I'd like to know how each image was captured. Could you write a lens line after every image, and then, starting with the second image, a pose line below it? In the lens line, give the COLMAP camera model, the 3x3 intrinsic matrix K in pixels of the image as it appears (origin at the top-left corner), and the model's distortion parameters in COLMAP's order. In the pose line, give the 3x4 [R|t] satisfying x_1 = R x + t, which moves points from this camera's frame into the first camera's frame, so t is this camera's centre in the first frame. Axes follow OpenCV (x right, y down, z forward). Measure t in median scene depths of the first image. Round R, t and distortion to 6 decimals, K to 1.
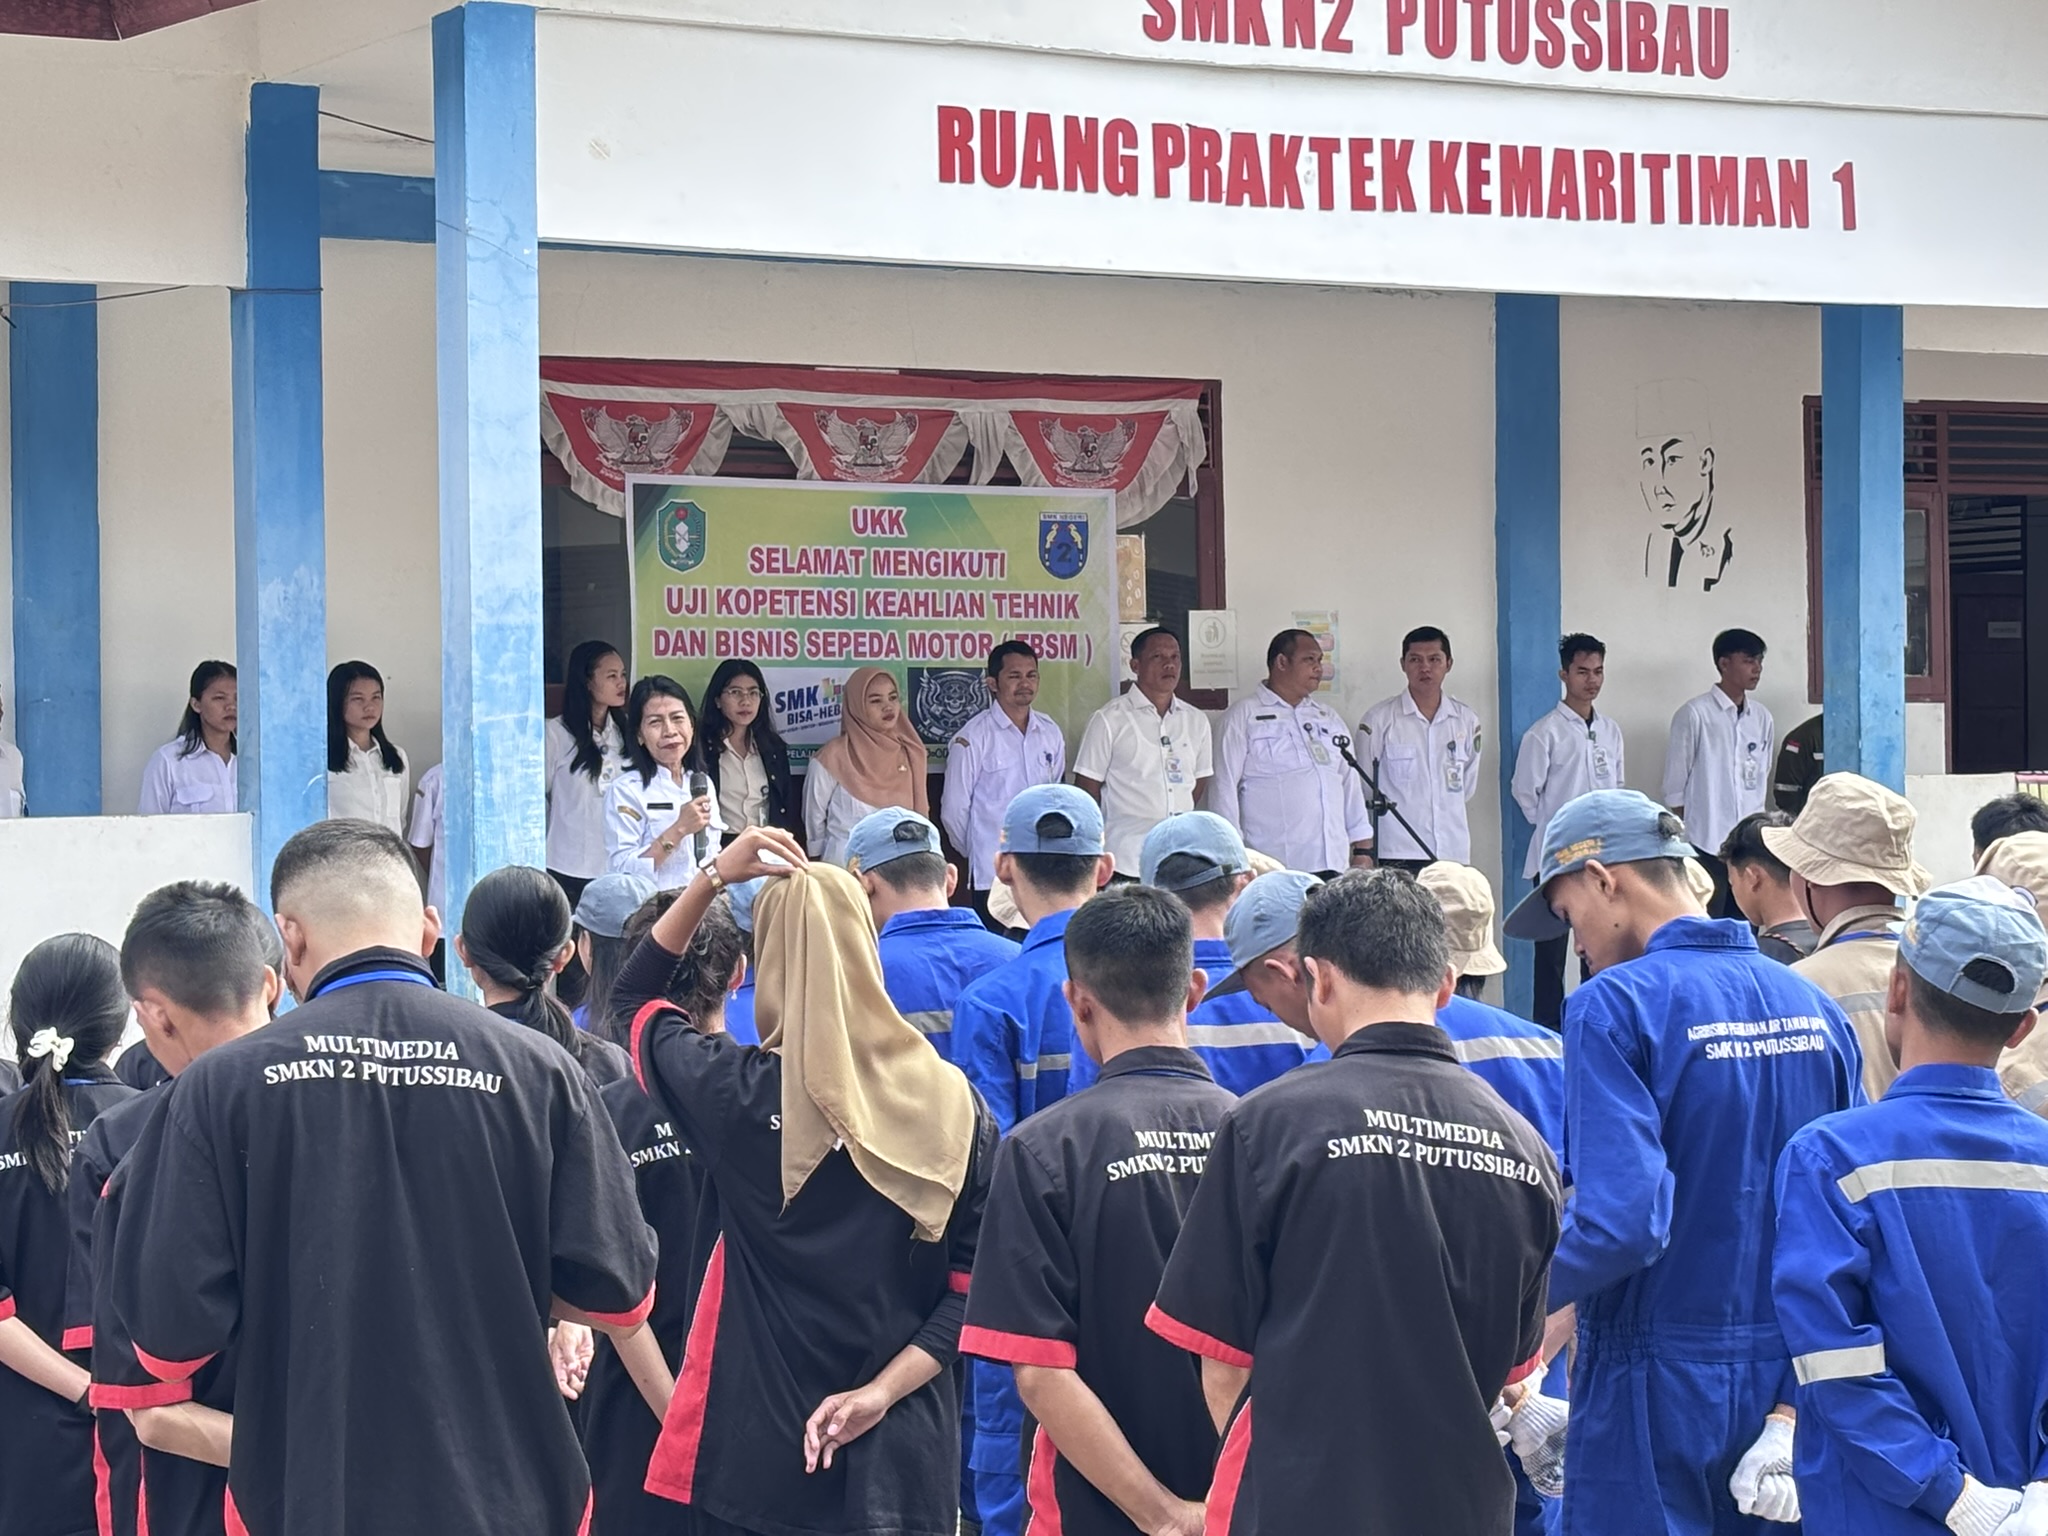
lens RADIAL K [[4491.3, 0, 1014.2], [0, 4491.3, 756.0], [0, 0, 1]] dist [0.216430, 0.000000]
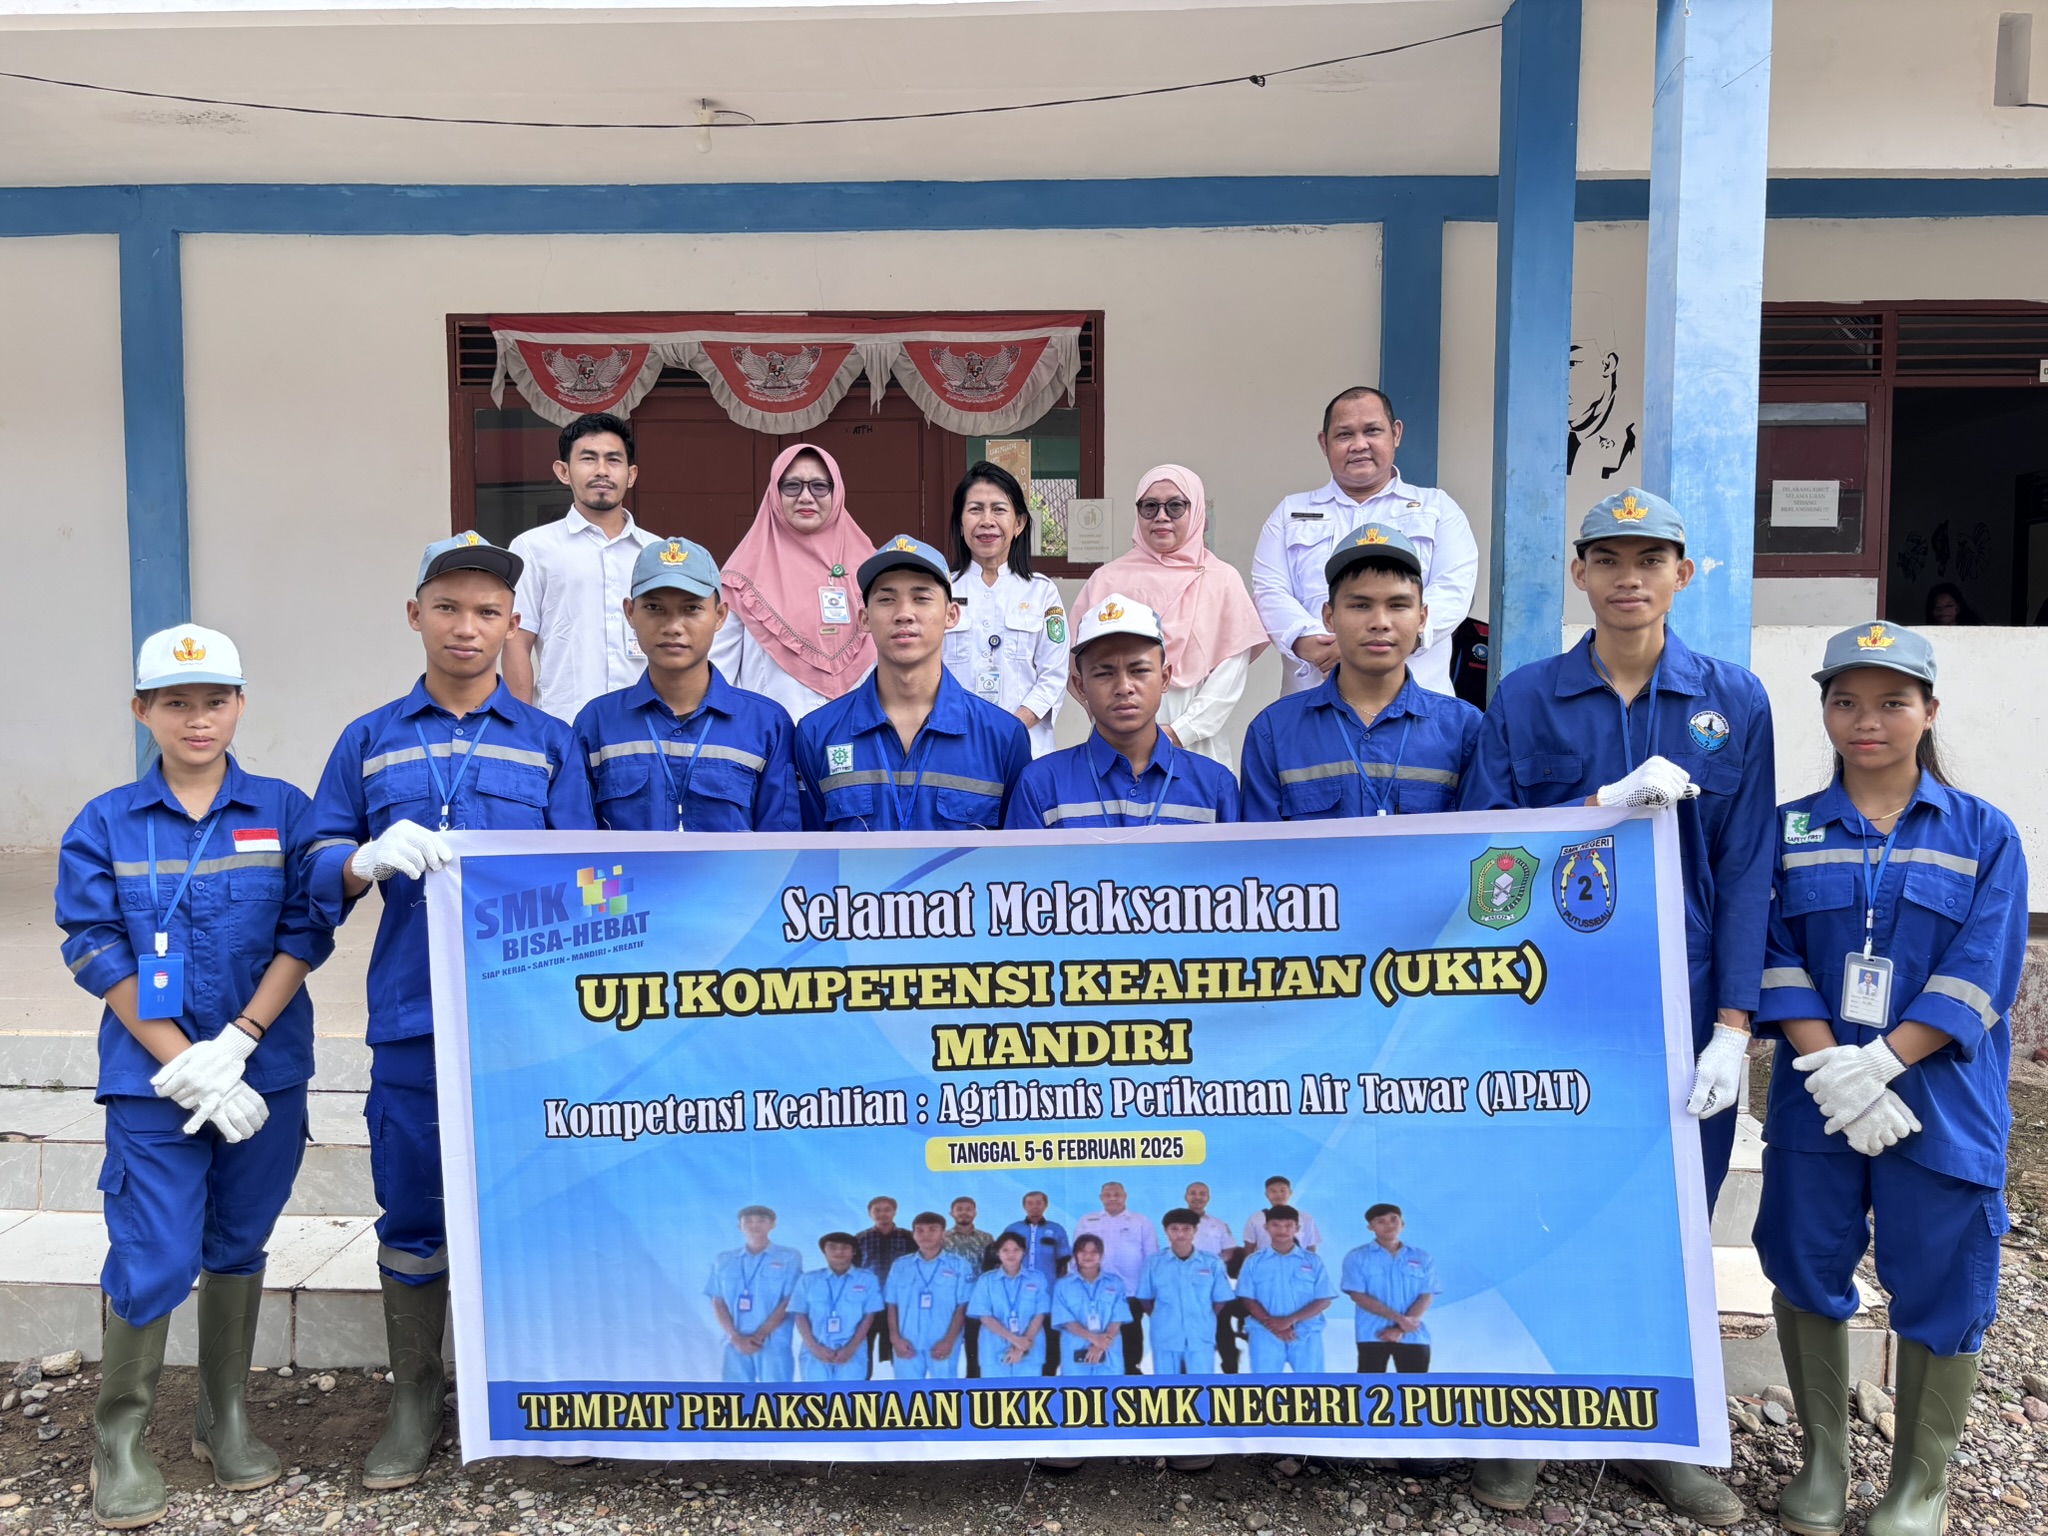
lens RADIAL K [[1563.0, 0, 954.6], [0, 1563.0, 751.6], [0, 0, 1]] dist [0.044731, -0.043901]
pose [[0.833400, 0.048473, -0.550540, 0.320906], [-0.018312, 0.998021, 0.060151, 0.015809], [0.552366, -0.040048, 0.832639, 0.766445]]
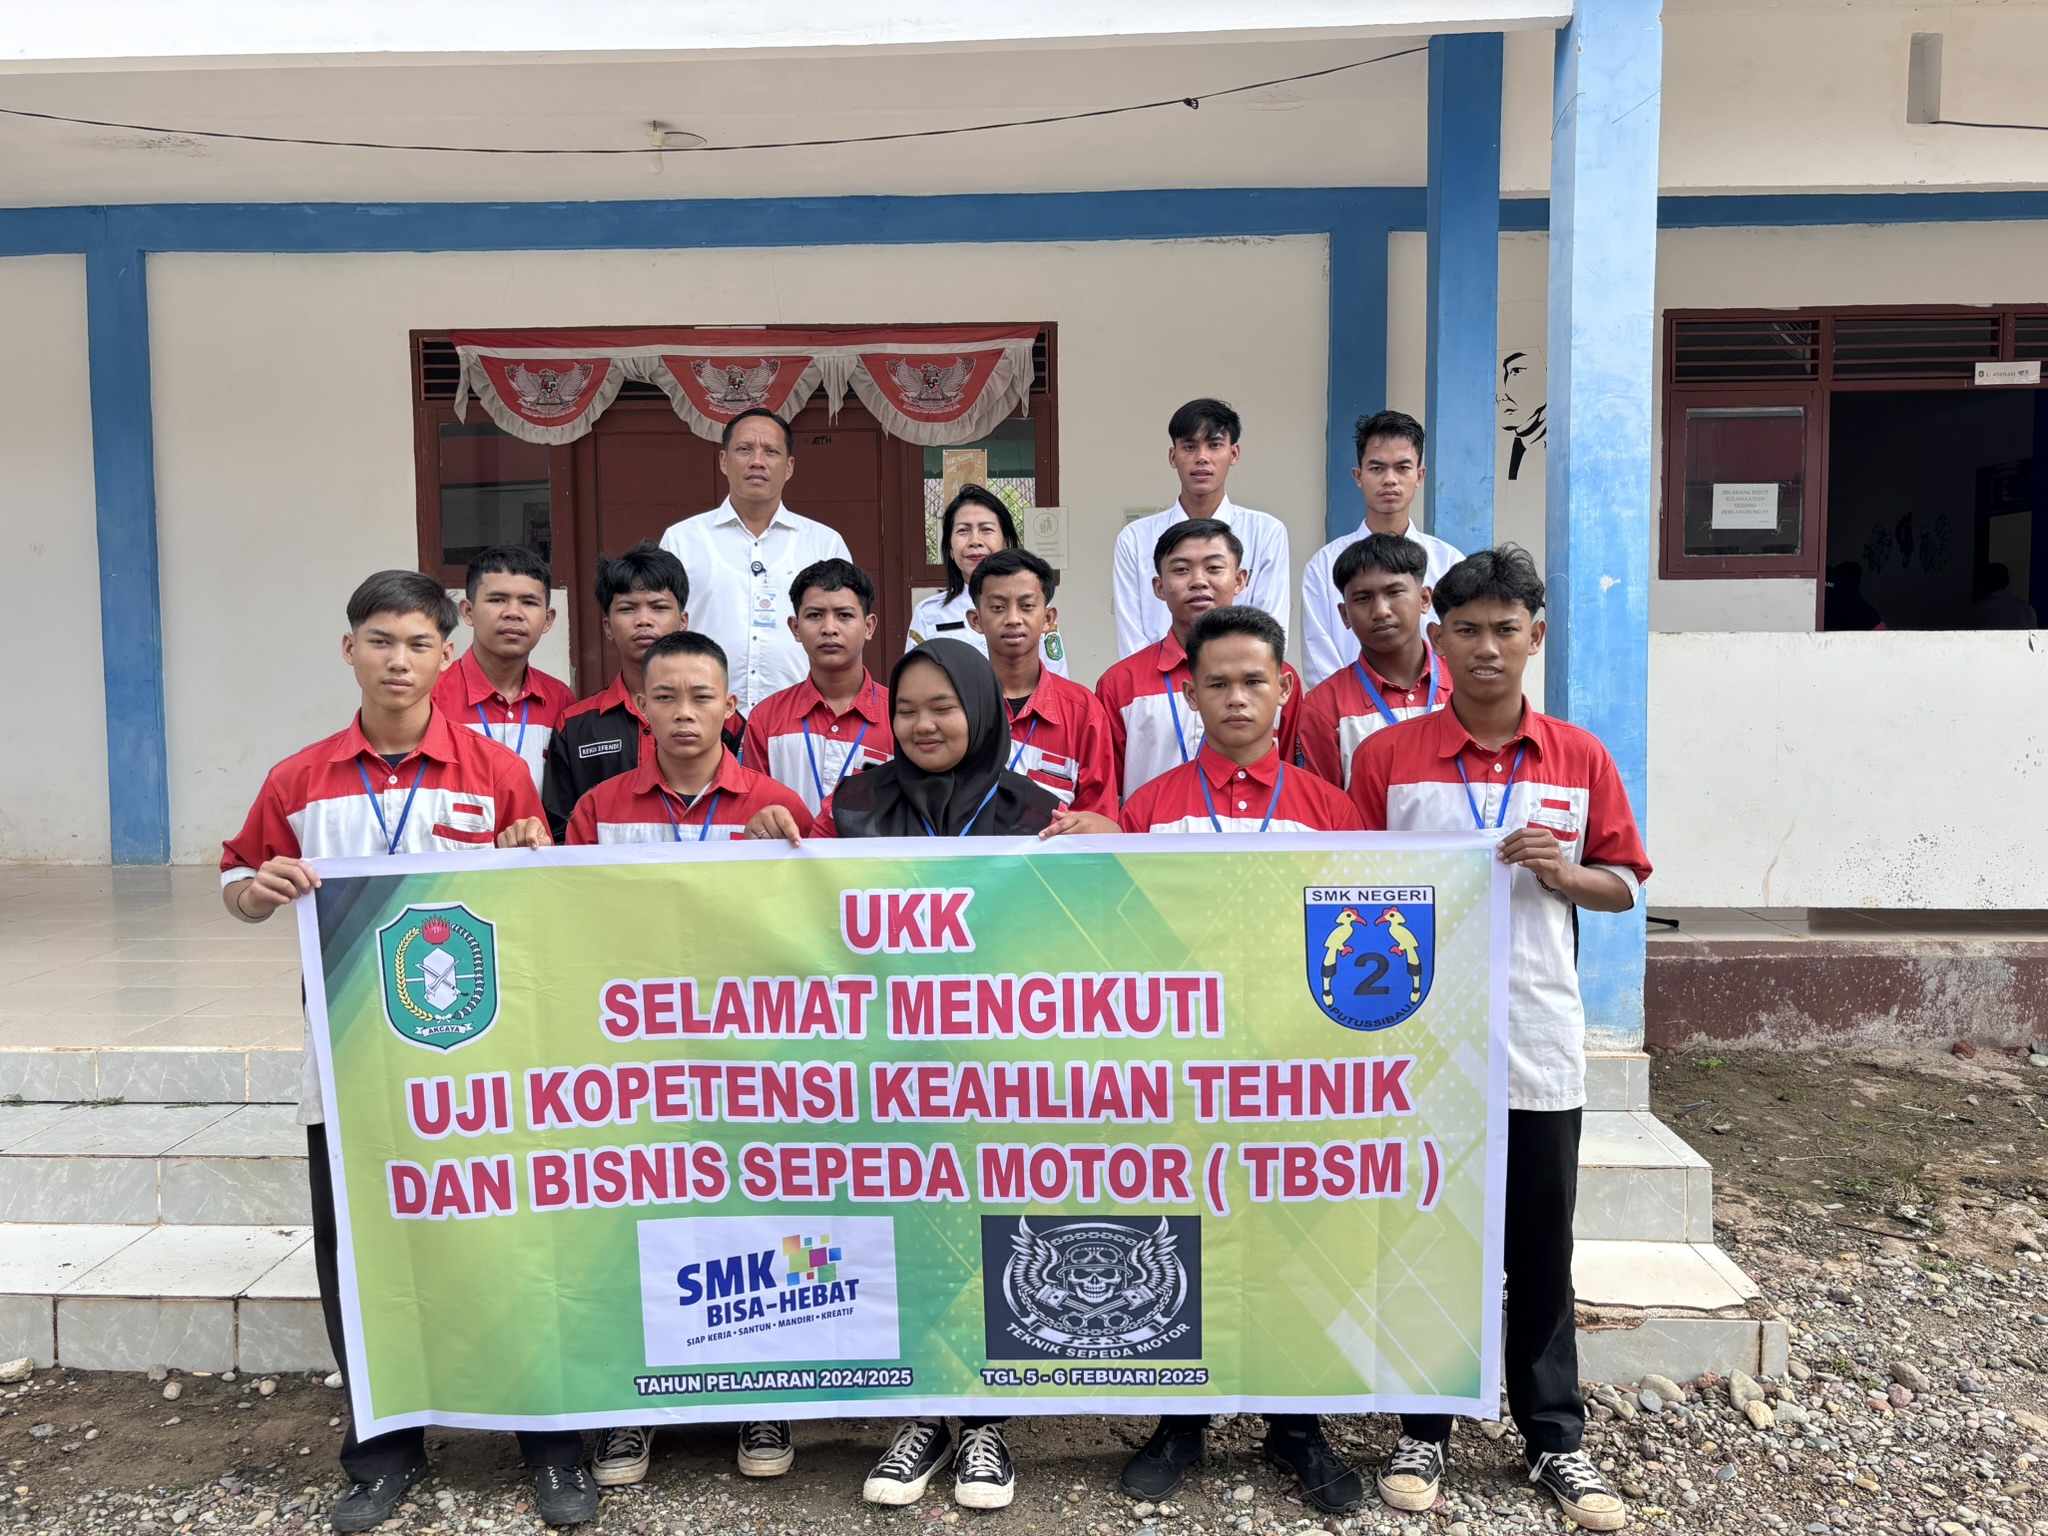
lens RADIAL K [[1563.0, 0, 954.7], [0, 1563.0, 748.7], [0, 0, 1]] dist [0.044731, -0.043901]
pose [[0.835533, 0.042639, -0.547783, 0.336296], [-0.009375, 0.997945, 0.063380, 0.010432], [0.549360, -0.047821, 0.834216, 0.765797]]
